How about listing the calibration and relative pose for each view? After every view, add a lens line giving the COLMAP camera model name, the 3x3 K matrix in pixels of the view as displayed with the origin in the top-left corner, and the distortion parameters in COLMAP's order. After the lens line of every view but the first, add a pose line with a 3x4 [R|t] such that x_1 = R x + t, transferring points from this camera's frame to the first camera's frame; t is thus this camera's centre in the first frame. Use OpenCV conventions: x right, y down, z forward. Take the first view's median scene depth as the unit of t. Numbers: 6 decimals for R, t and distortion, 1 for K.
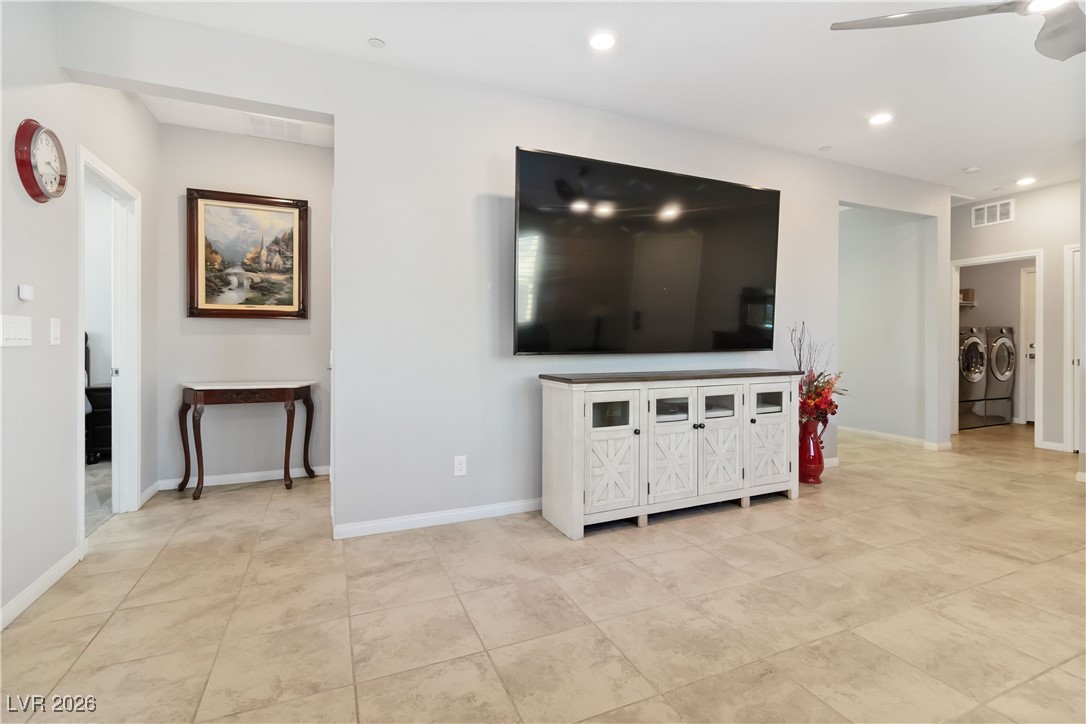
lens RADIAL K [[504.8, 0, 543.6], [0, 504.8, 353.4], [0, 0, 1]] dist [0.004739, 0.000504]
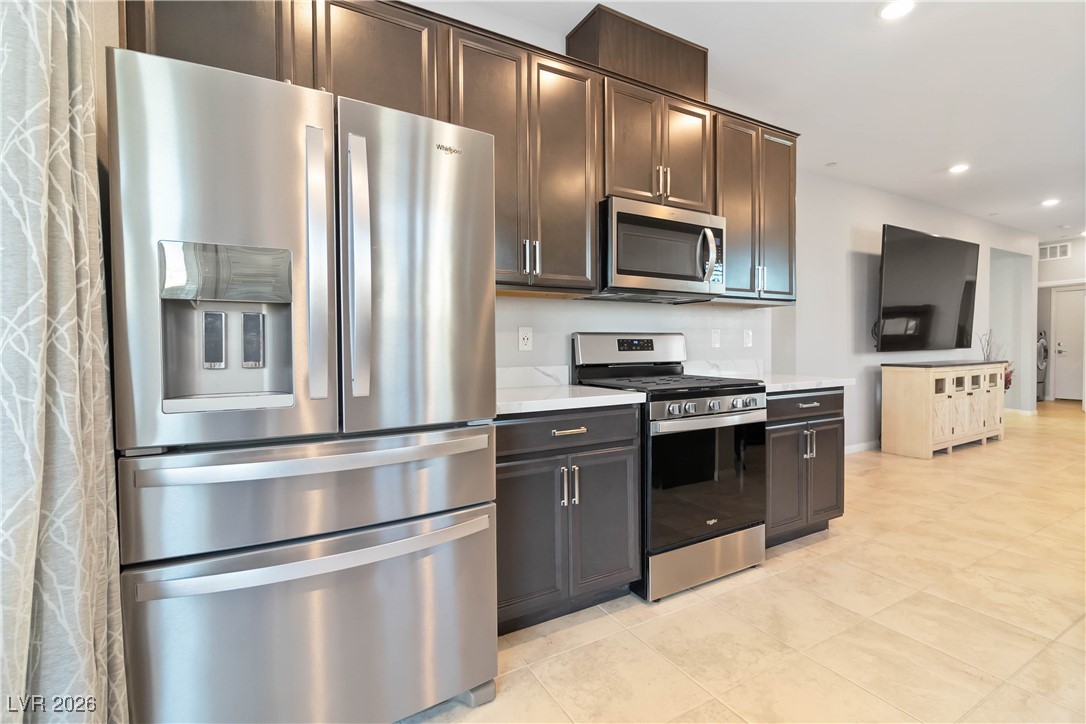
lens RADIAL K [[504.8, 0, 544.4], [0, 504.8, 362.8], [0, 0, 1]] dist [0.004739, 0.000504]
pose [[0.994149, -0.009280, 0.107620, -1.090142], [0.007606, 0.999844, 0.015952, 0.005438], [-0.107751, -0.015040, 0.994064, -0.426050]]
